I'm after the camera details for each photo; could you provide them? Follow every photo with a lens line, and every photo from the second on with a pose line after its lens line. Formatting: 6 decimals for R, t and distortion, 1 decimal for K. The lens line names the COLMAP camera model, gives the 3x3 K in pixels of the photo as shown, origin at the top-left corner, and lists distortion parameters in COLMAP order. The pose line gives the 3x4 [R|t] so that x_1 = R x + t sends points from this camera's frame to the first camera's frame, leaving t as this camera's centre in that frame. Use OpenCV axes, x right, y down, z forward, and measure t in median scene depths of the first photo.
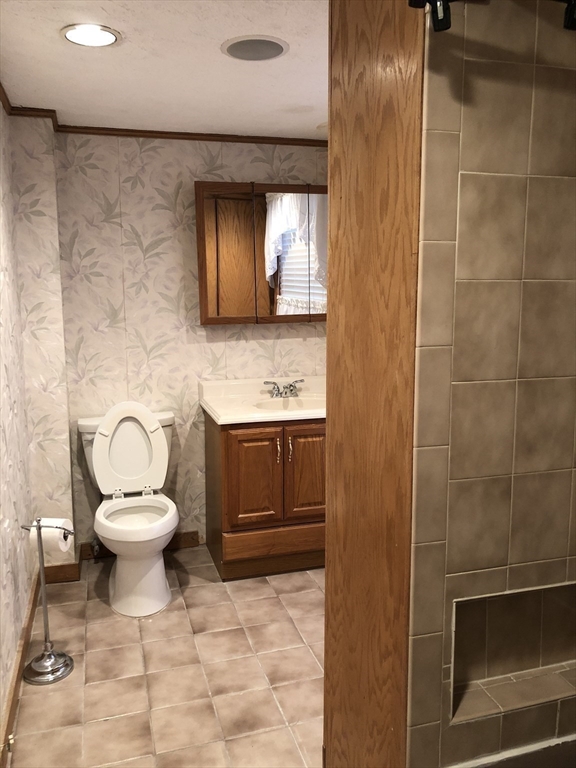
lens RADIAL K [[630.0, 0, 288.3], [0, 630.0, 389.4], [0, 0, 1]] dist [-0.003942, 0.008588]
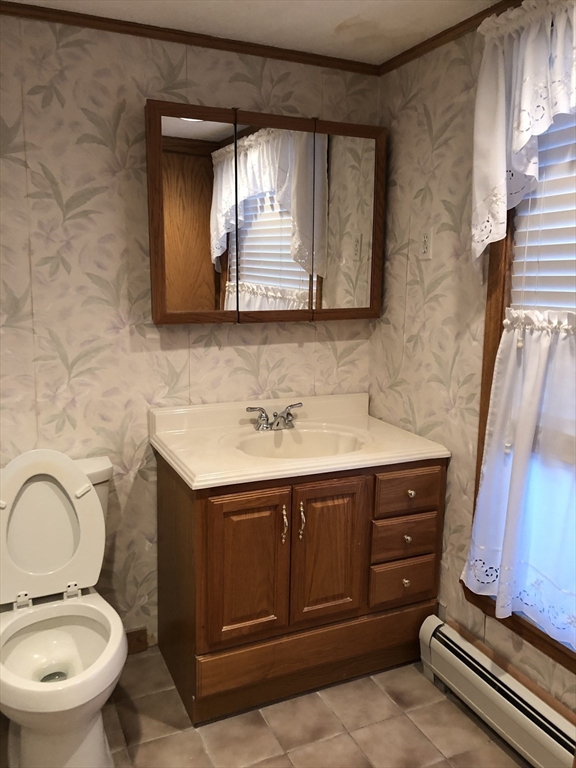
lens RADIAL K [[630.0, 0, 289.3], [0, 630.0, 377.1], [0, 0, 1]] dist [-0.003942, 0.008588]
pose [[0.989825, -0.002634, 0.142269, -0.093889], [0.002267, 0.999994, 0.002743, -0.049725], [-0.142275, -0.002392, 0.989824, 0.336815]]
